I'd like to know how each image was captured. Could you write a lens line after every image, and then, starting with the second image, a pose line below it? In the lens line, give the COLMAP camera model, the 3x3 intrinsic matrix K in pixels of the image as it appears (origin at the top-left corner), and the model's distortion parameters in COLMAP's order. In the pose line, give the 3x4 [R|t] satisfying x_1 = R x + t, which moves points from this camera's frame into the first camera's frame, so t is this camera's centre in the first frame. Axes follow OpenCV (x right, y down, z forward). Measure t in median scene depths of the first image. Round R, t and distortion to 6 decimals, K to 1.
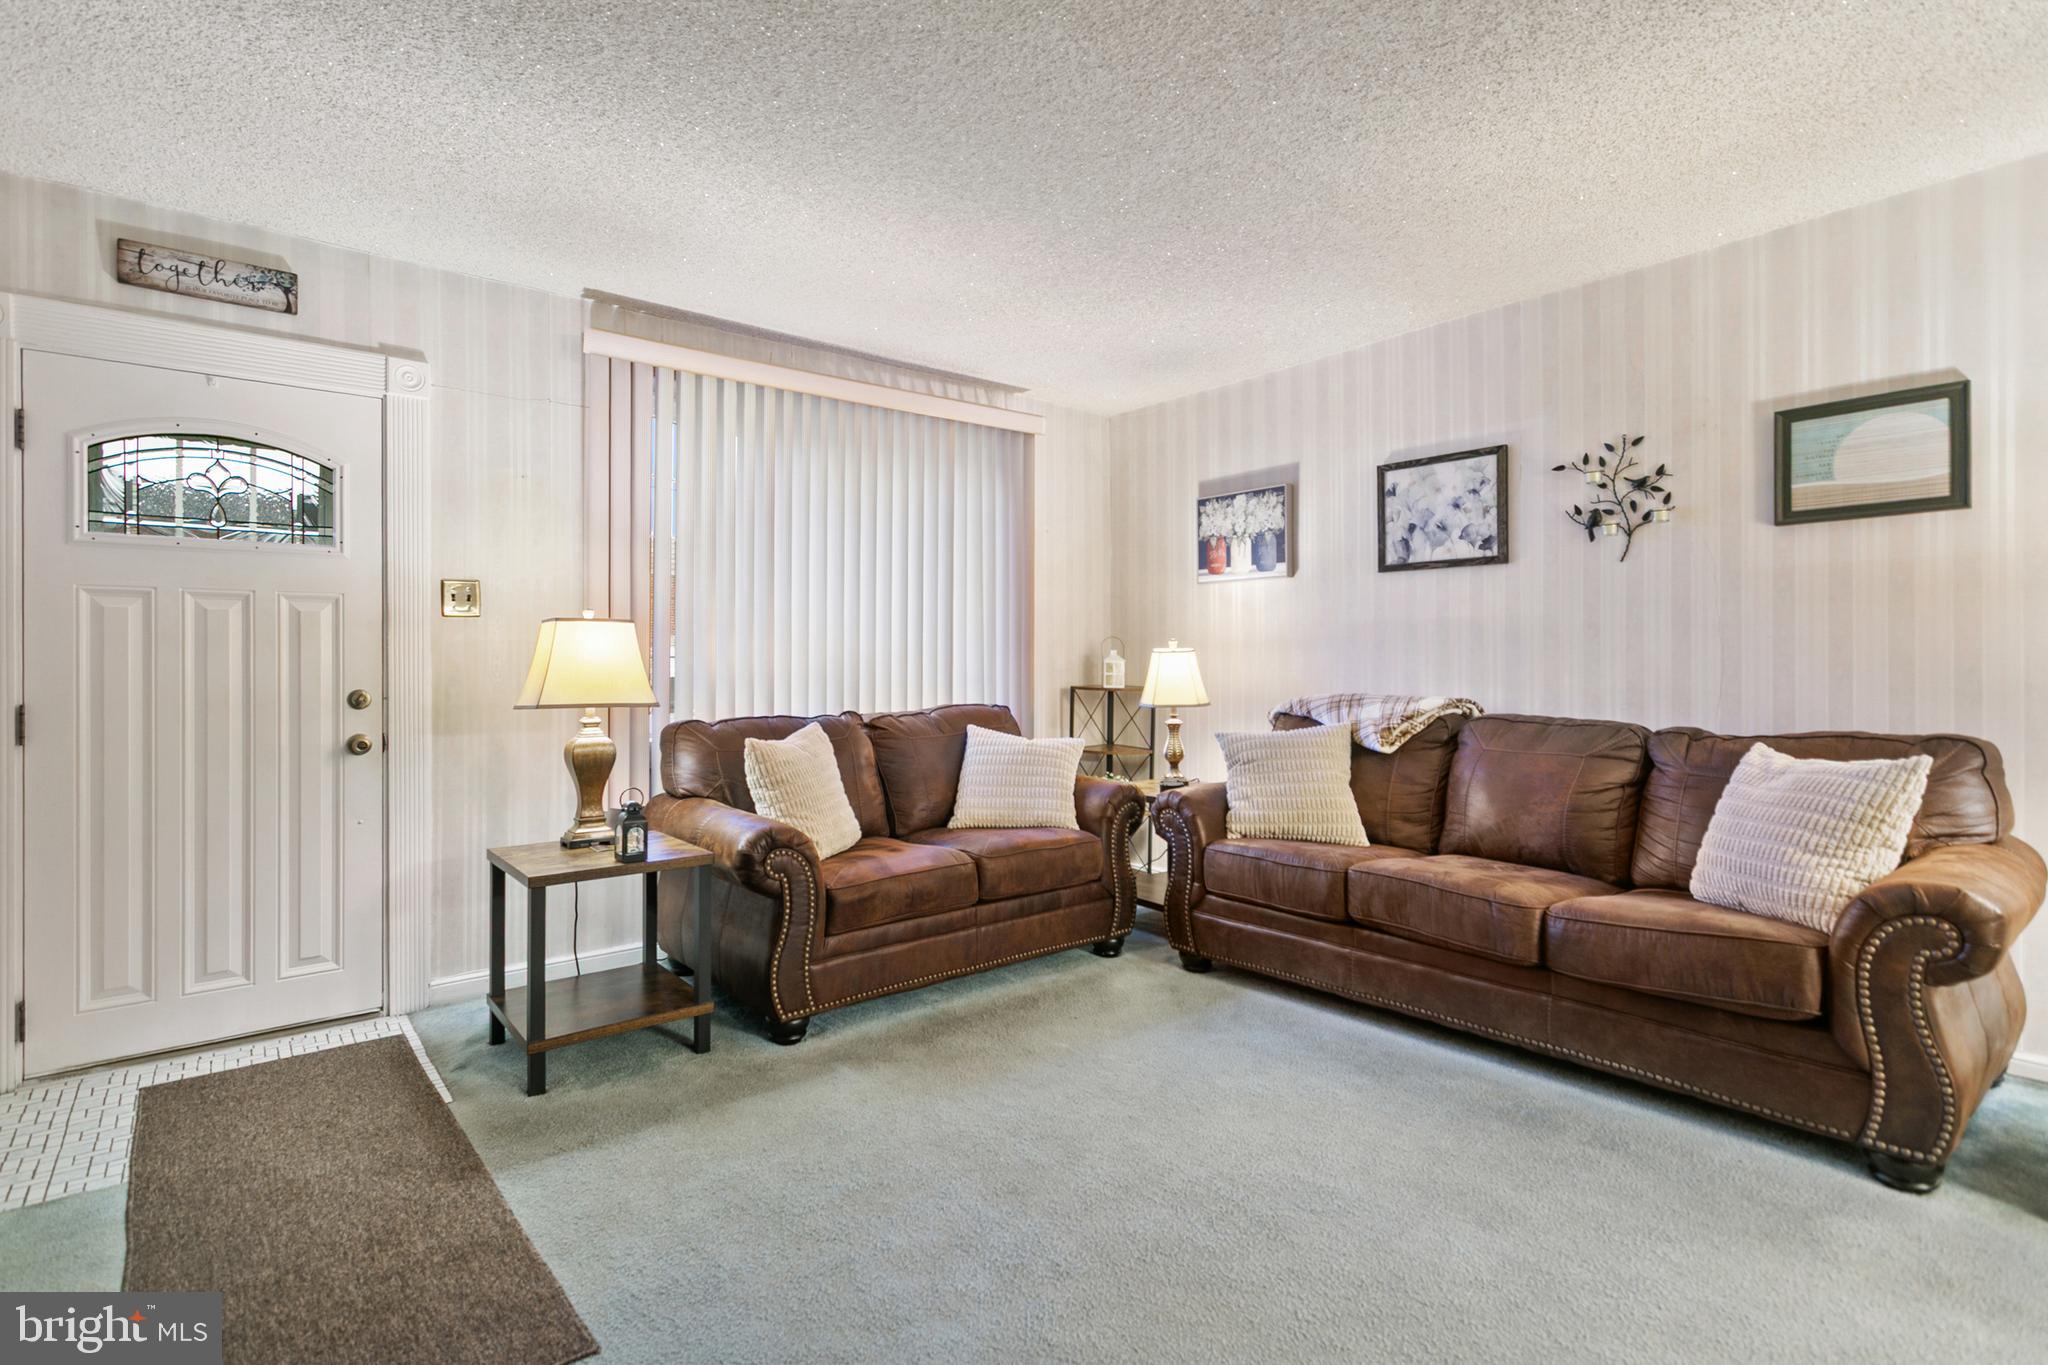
lens RADIAL K [[992.5, 0, 993.8], [0, 992.5, 653.4], [0, 0, 1]] dist [0.008199, 0.001026]
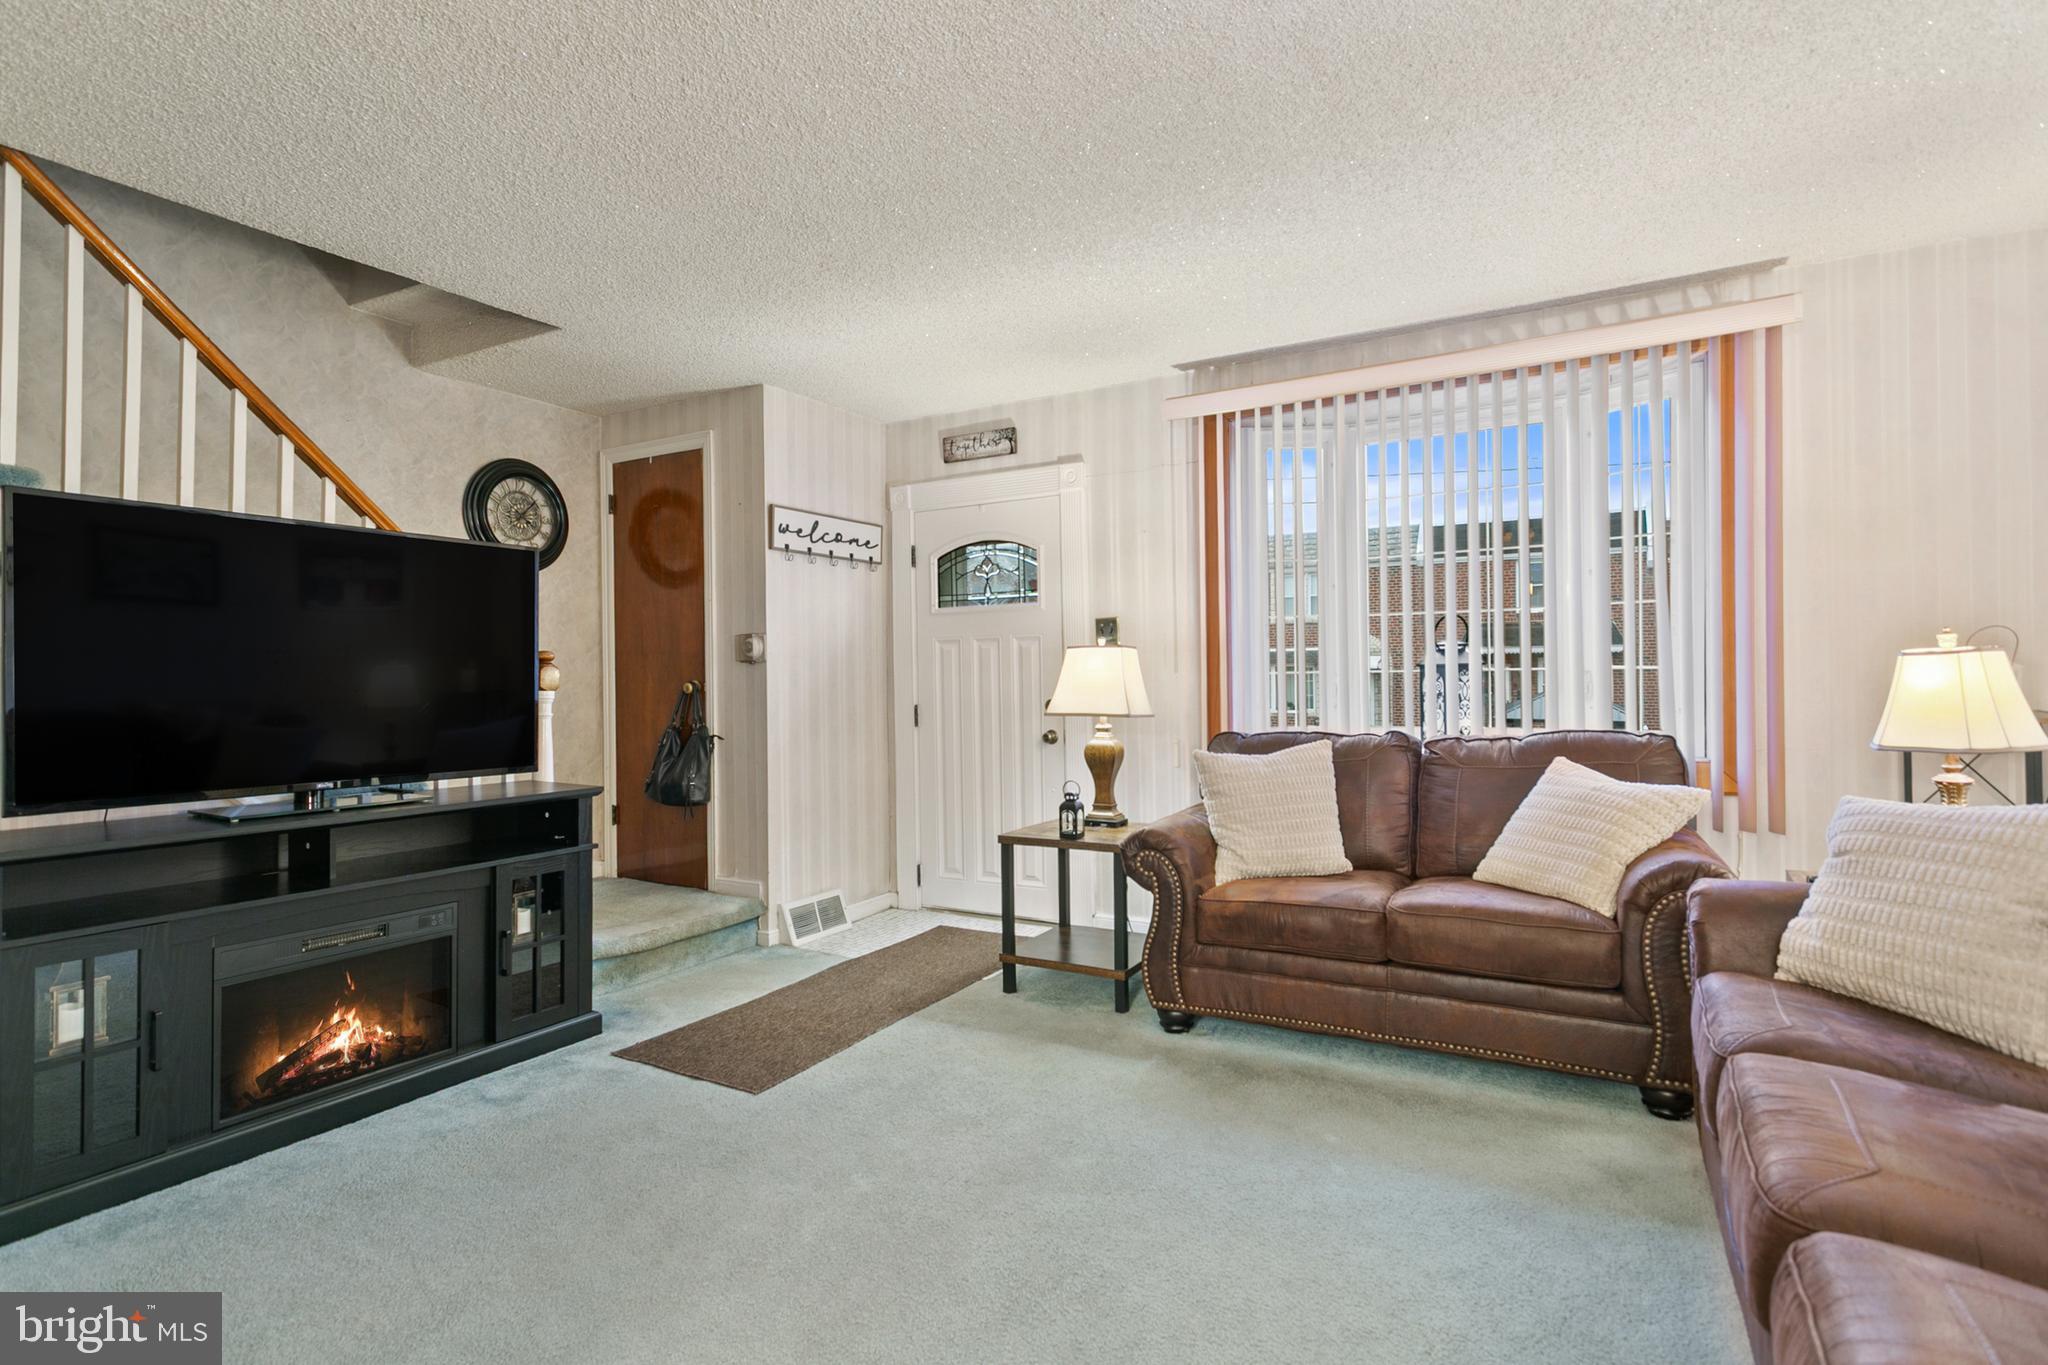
lens RADIAL K [[992.5, 0, 1023.2], [0, 992.5, 680.3], [0, 0, 1]] dist [0.008199, 0.001026]
pose [[0.373250, -0.002992, -0.927726, 0.670805], [0.018743, 0.999815, 0.004317, 0.001416], [0.927542, -0.019000, 0.373237, 0.410474]]
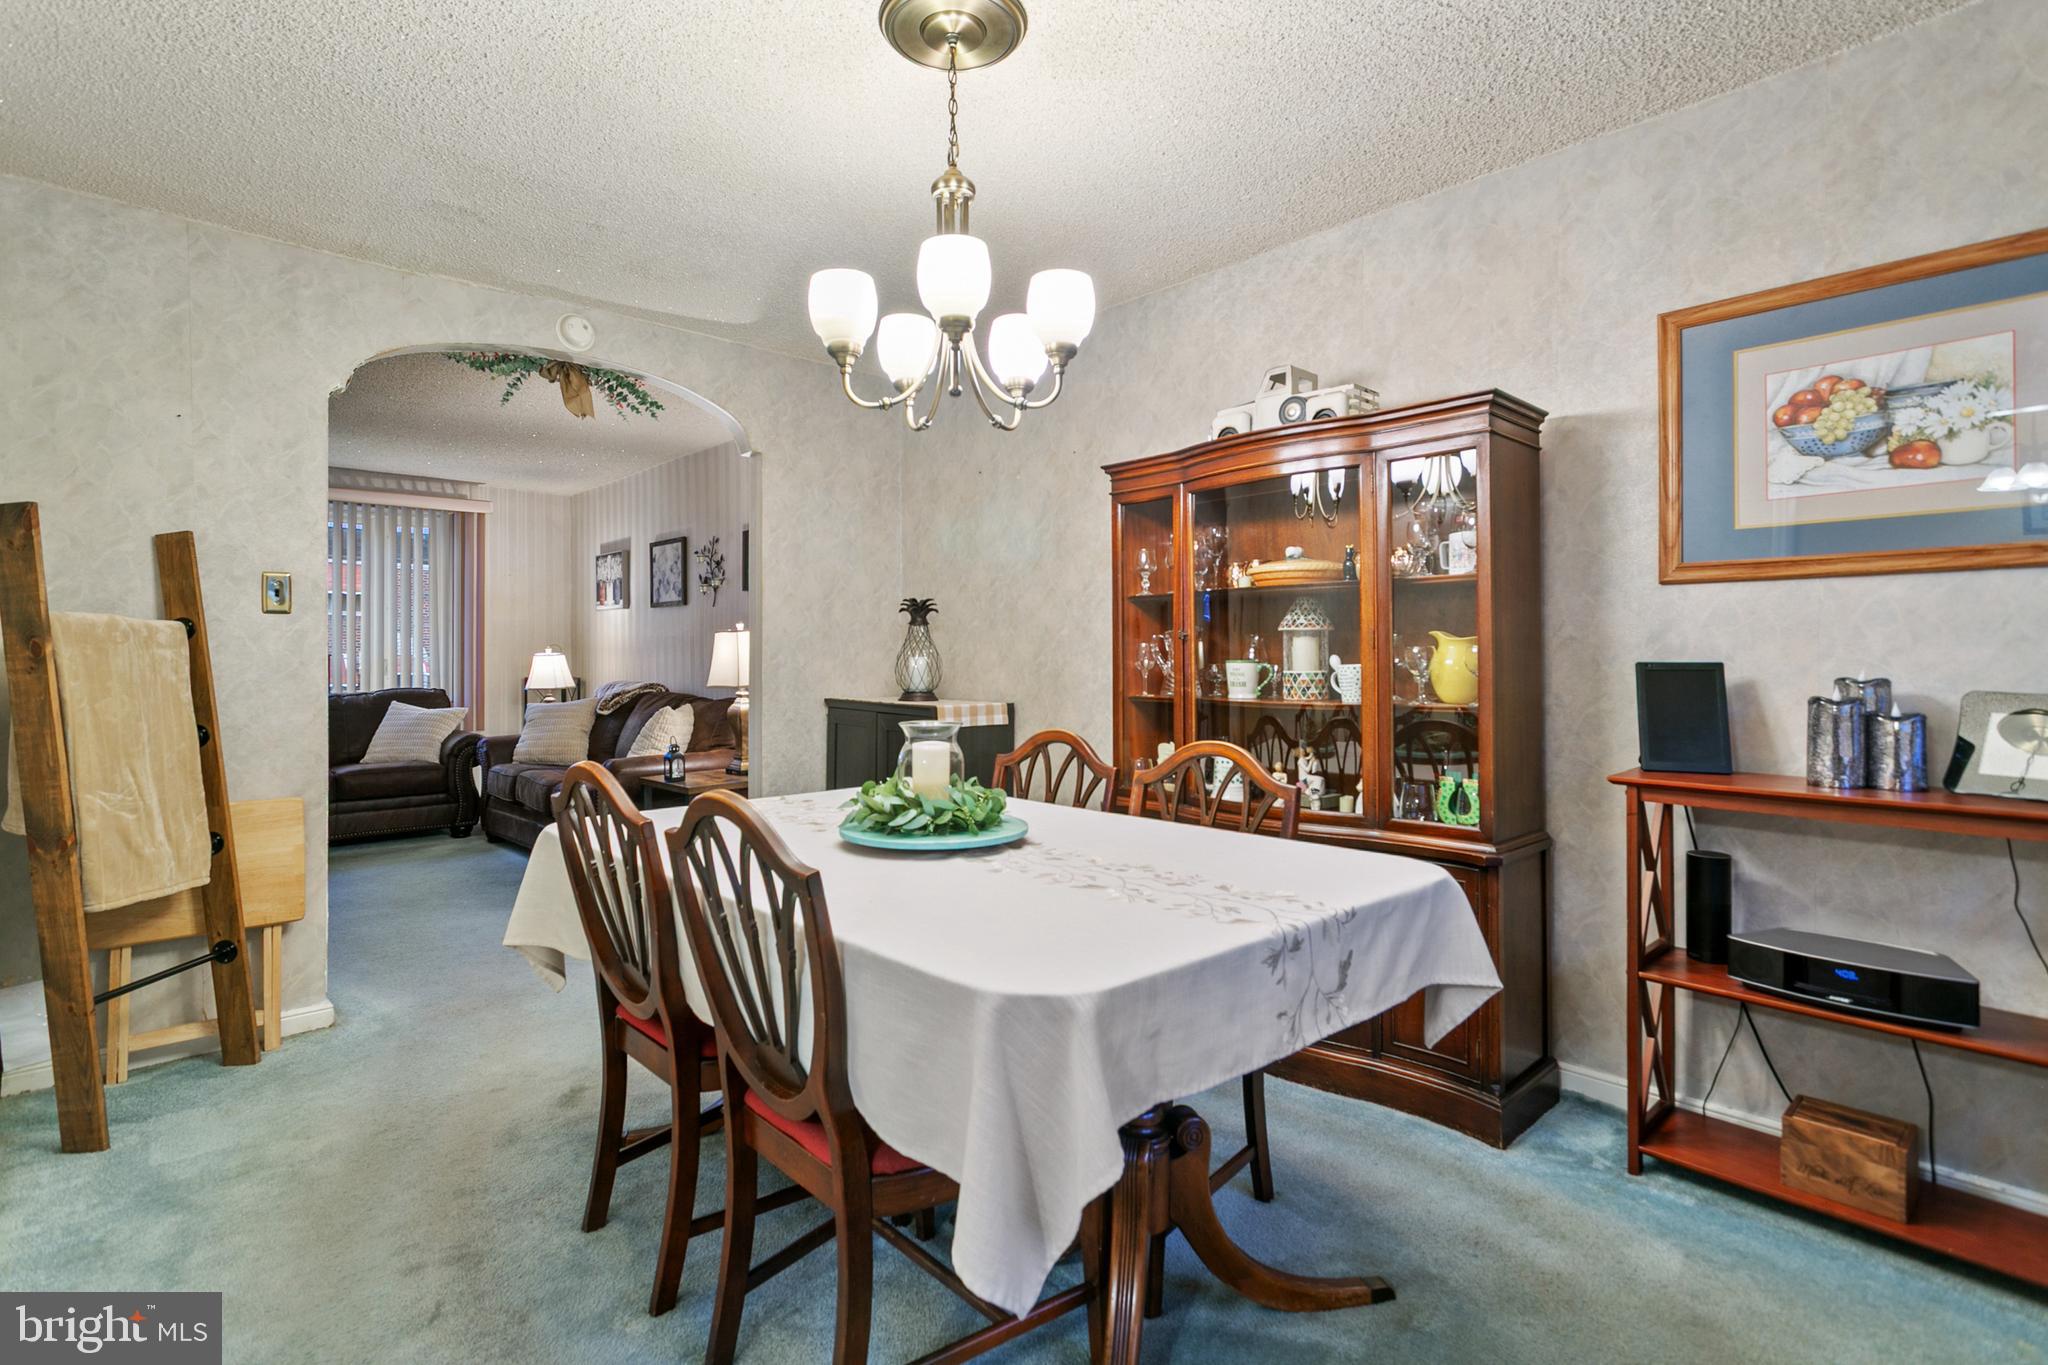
lens RADIAL K [[992.5, 0, 1015.1], [0, 992.5, 660.3], [0, 0, 1]] dist [0.008199, 0.001026]
pose [[0.997061, -0.003824, 0.076521, 1.069192], [0.002811, 0.999907, 0.013339, -0.017416], [-0.076564, -0.013085, 0.996979, -0.869134]]
